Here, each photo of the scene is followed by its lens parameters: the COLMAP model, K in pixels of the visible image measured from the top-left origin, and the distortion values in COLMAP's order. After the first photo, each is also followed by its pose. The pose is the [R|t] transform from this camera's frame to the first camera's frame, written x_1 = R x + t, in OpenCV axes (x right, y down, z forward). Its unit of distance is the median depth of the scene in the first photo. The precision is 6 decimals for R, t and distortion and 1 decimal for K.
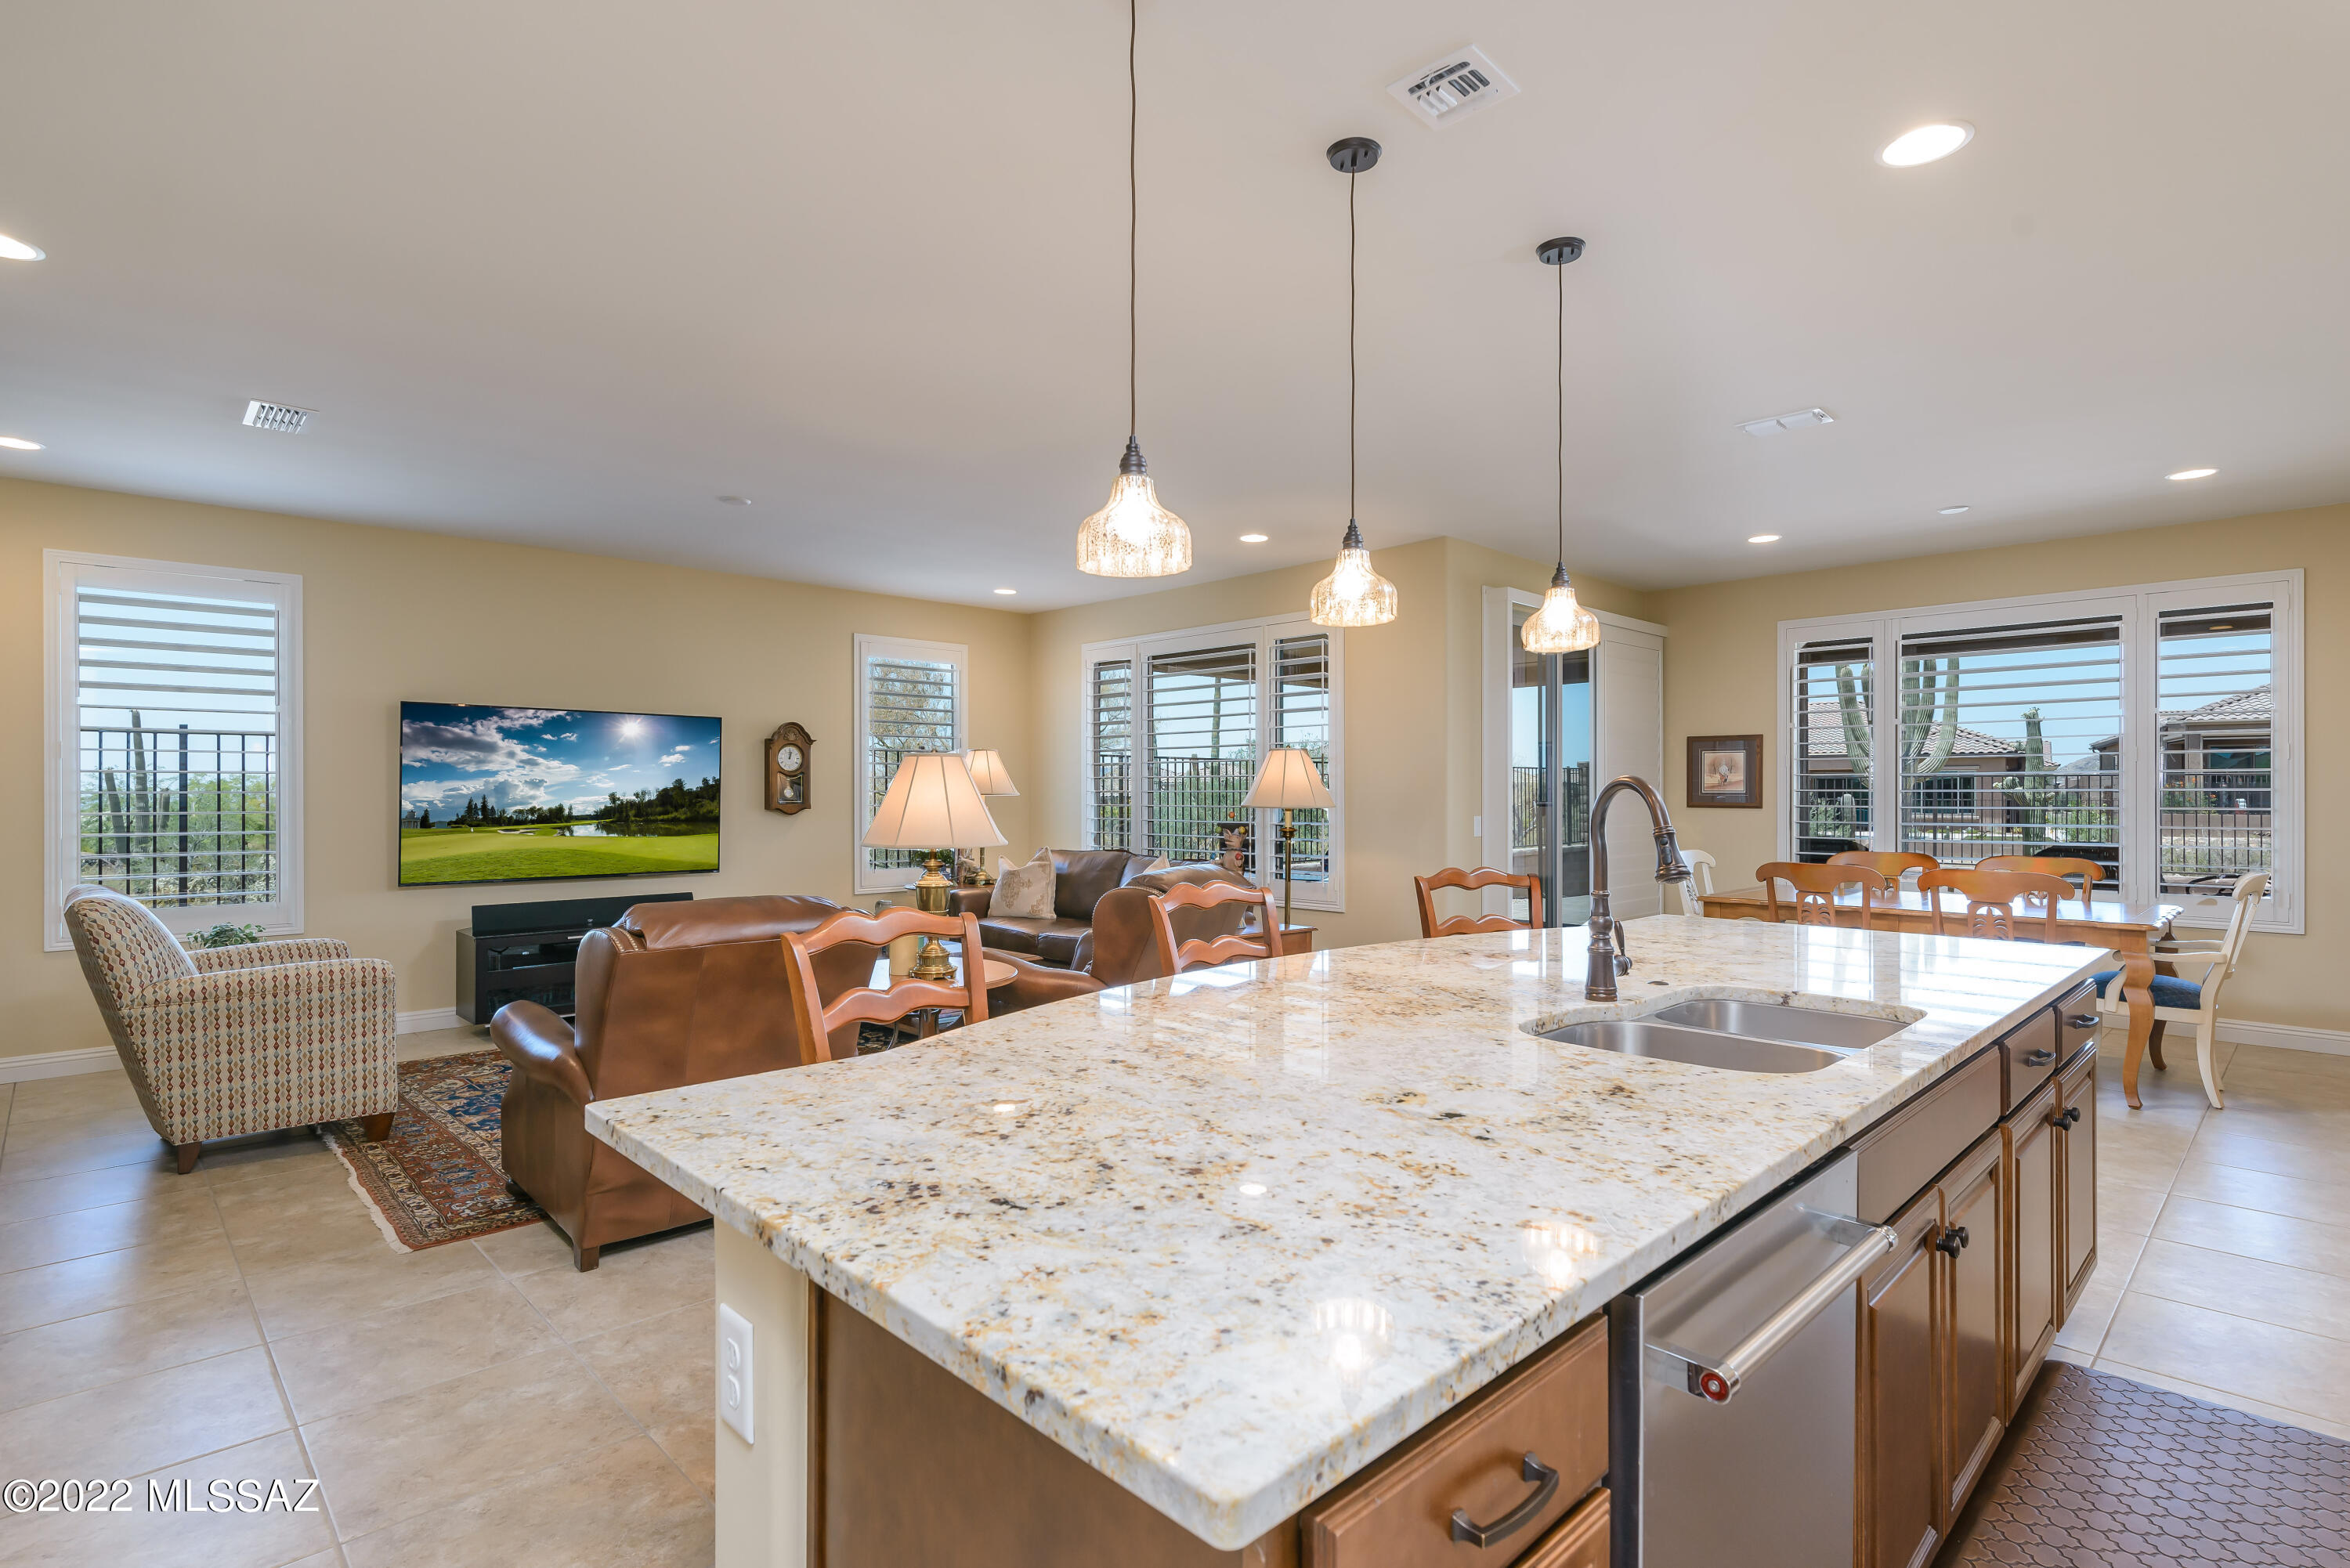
lens RADIAL K [[1135.5, 0, 1190.6], [0, 1135.5, 788.4], [0, 0, 1]] dist [0.000677, -0.000378]
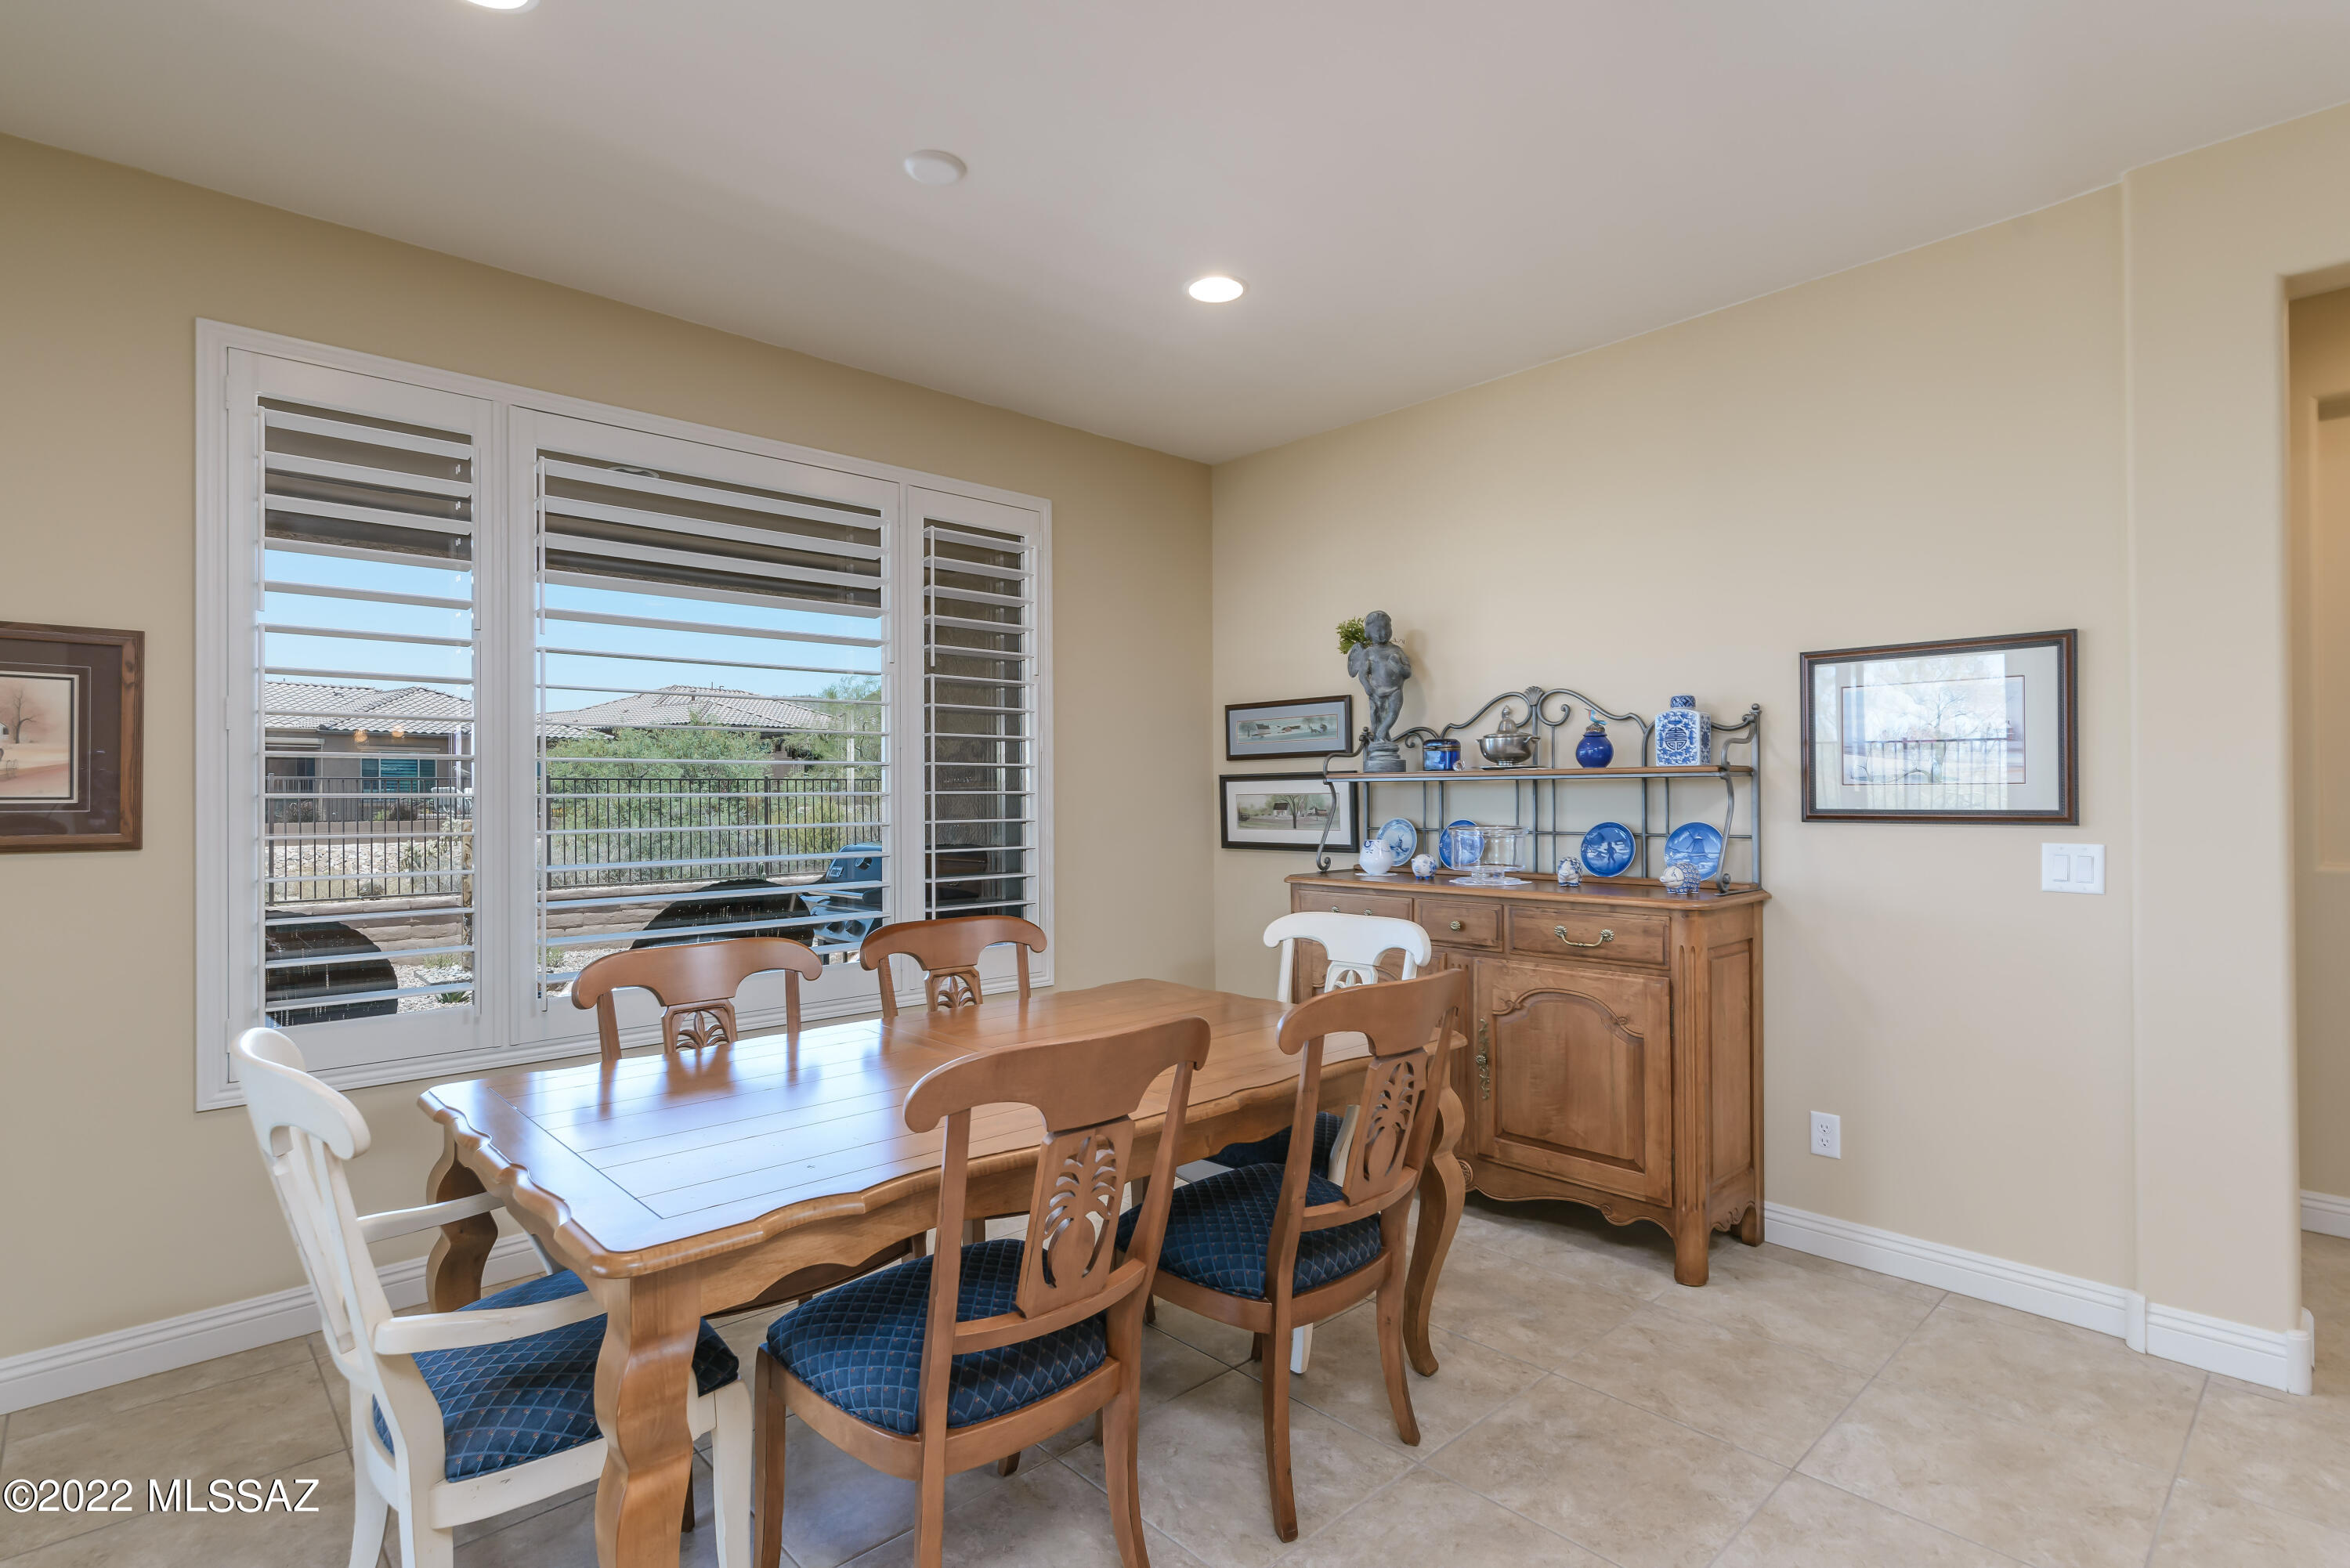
lens RADIAL K [[1152.1, 0, 1165.8], [0, 1152.1, 792.4], [0, 0, 1]] dist [0.000846, 0.000417]
pose [[0.030981, 0.003644, 0.999513, 0.232763], [0.001037, 0.999993, -0.003677, 0.003290], [-0.999519, 0.001150, 0.030977, 0.958827]]
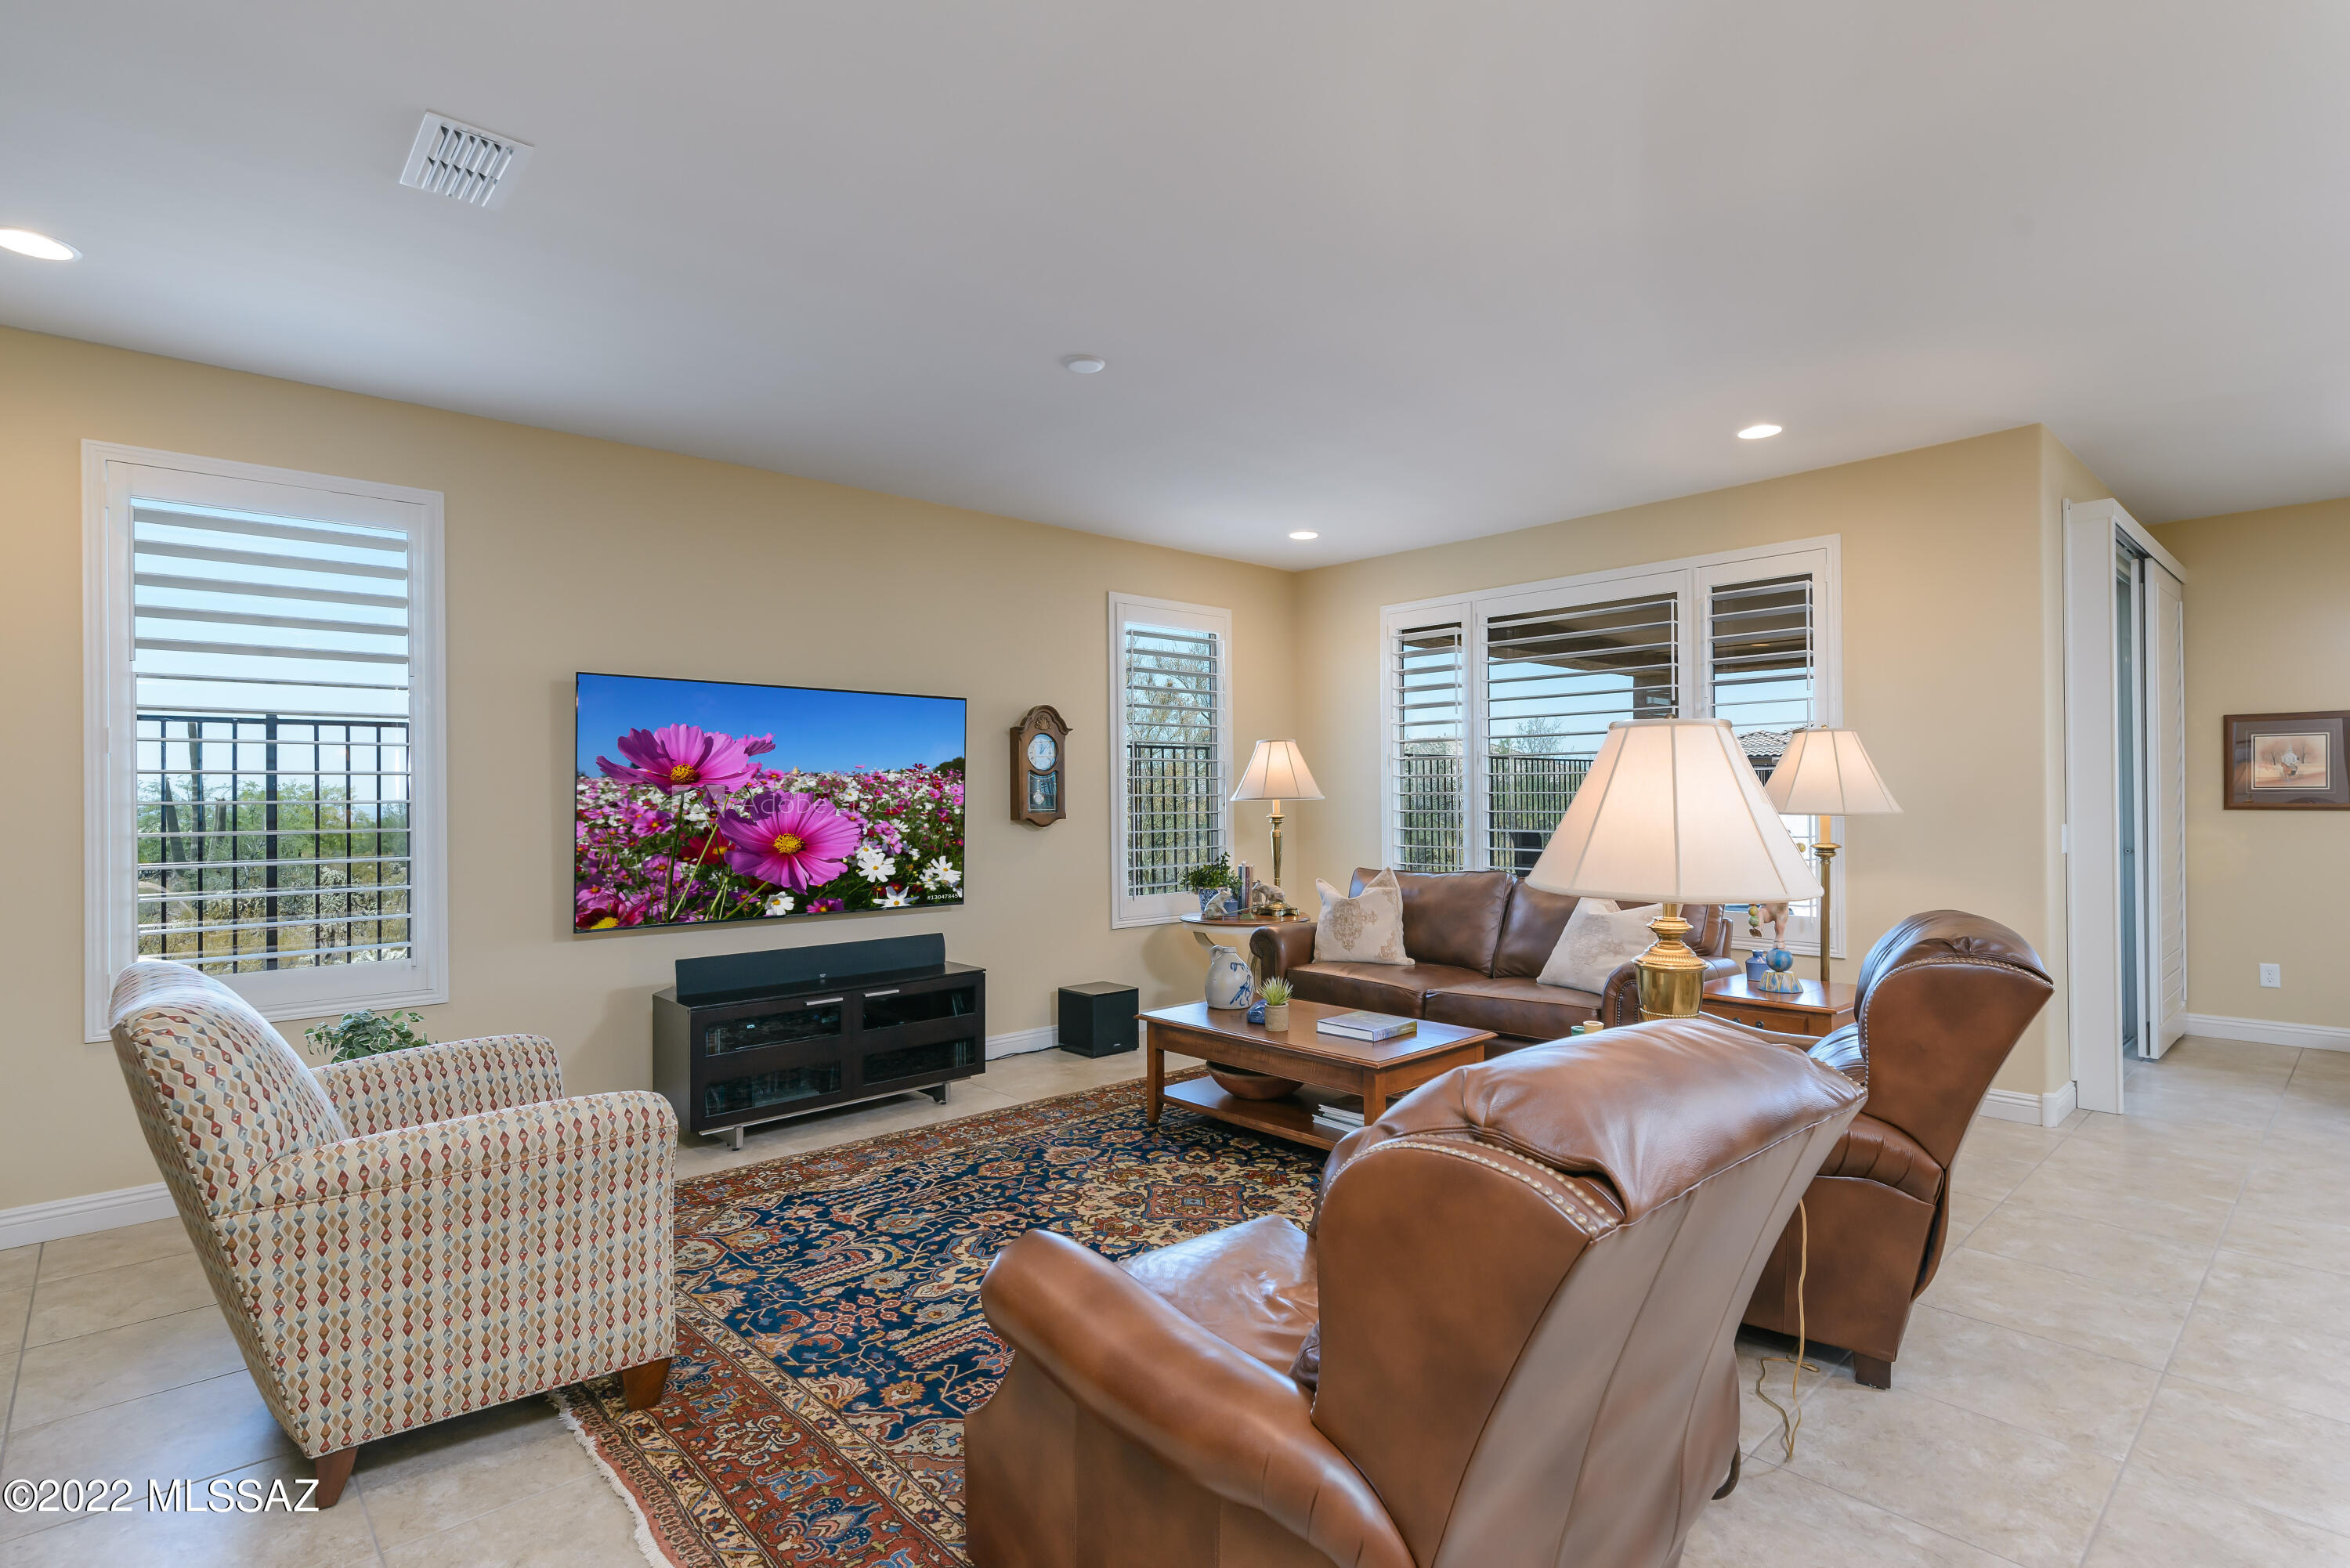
lens RADIAL K [[1135.5, 0, 1185.0], [0, 1135.5, 787.1], [0, 0, 1]] dist [0.000677, -0.000378]
pose [[0.999586, -0.006710, -0.027991, -0.335209], [0.006590, 0.999969, -0.004367, 0.001144], [0.028019, 0.004181, 0.999599, 0.342182]]
